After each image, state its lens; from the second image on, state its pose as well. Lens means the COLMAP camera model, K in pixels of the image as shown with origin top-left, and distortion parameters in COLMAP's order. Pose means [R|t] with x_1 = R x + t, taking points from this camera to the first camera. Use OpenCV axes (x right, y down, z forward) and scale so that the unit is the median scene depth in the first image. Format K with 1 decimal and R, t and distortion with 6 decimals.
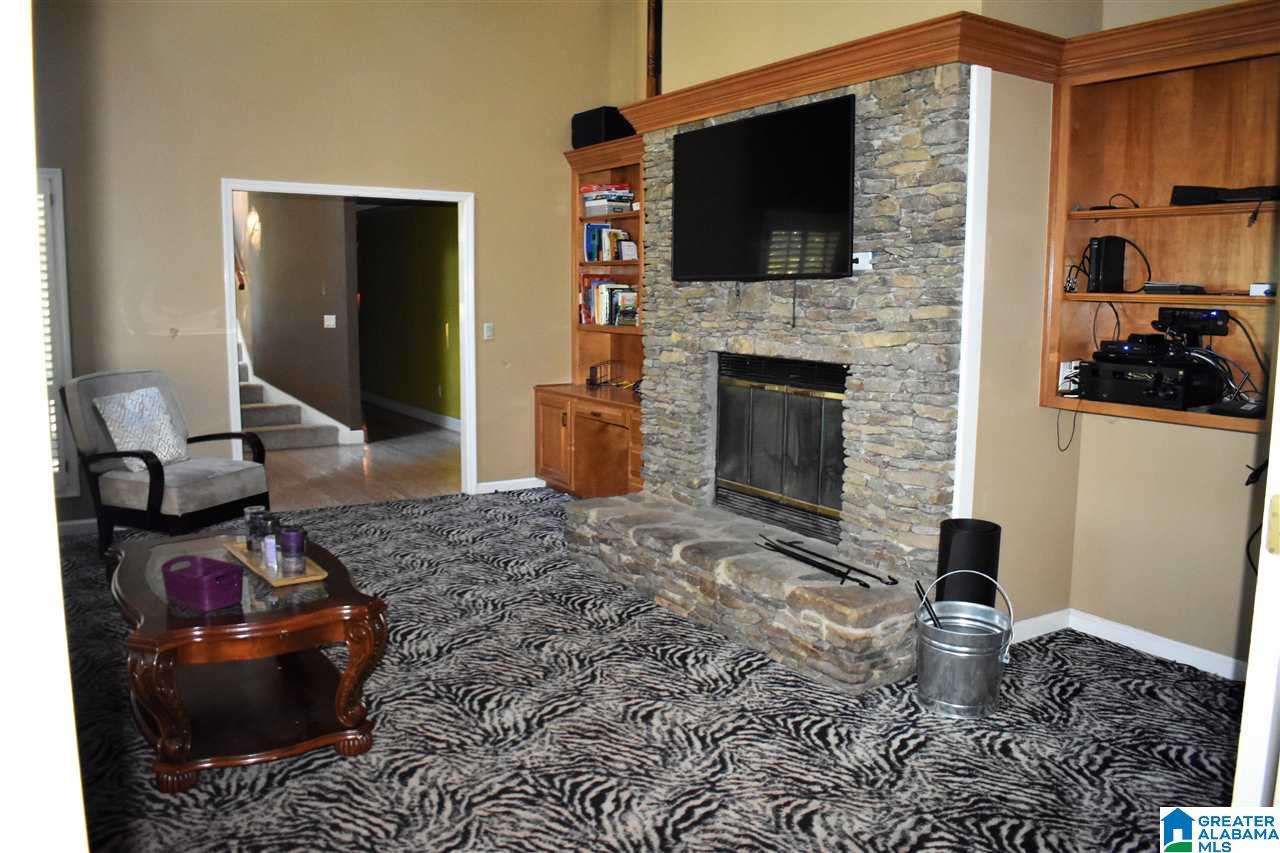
lens RADIAL K [[996.9, 0, 640.0], [0, 996.9, 426.5], [0, 0, 1]] dist [-0.090750, 0.006870]
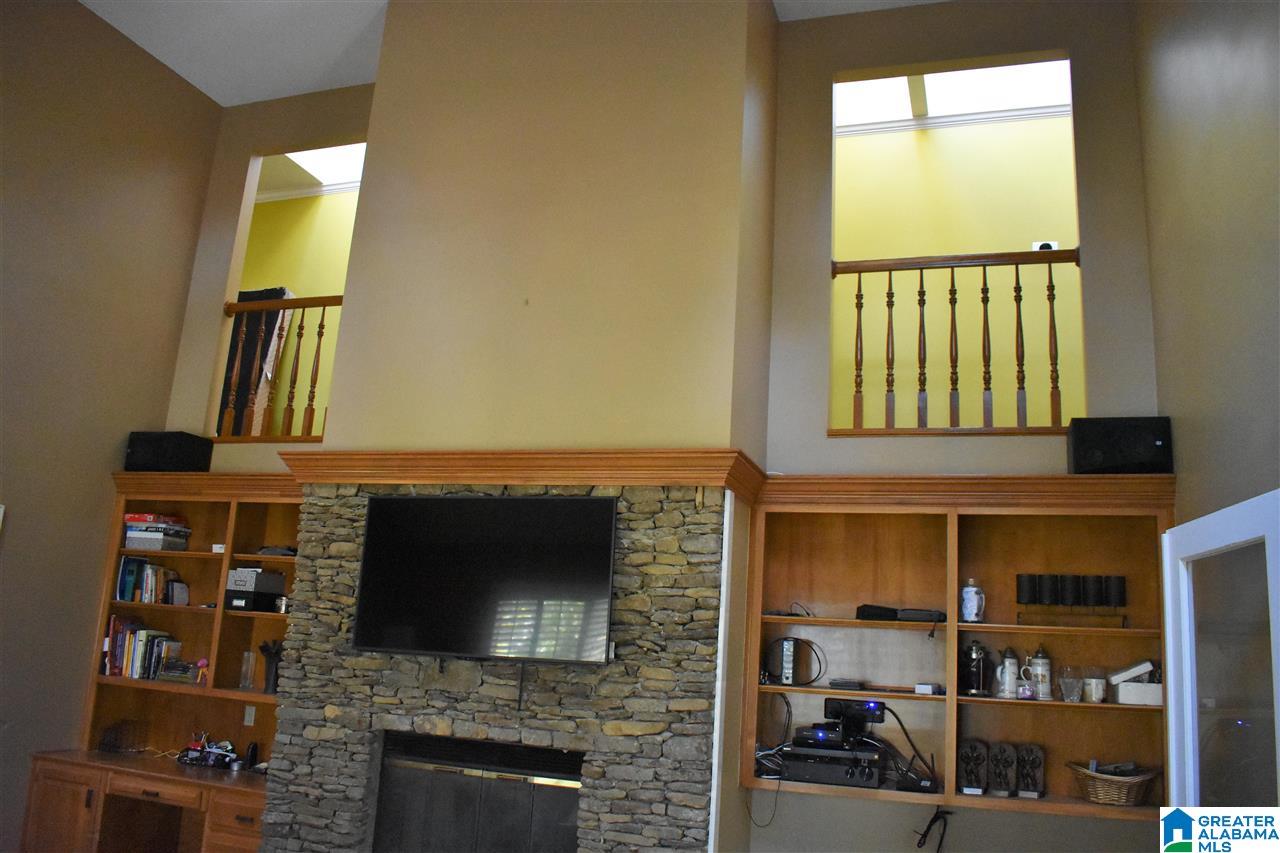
lens RADIAL K [[996.9, 0, 640.0], [0, 996.9, 426.5], [0, 0, 1]] dist [-0.090750, 0.006870]
pose [[0.775635, 0.177645, 0.605668, -0.421007], [0.030684, 0.947830, -0.317296, -0.056119], [-0.630436, 0.264690, 0.729719, 0.144229]]
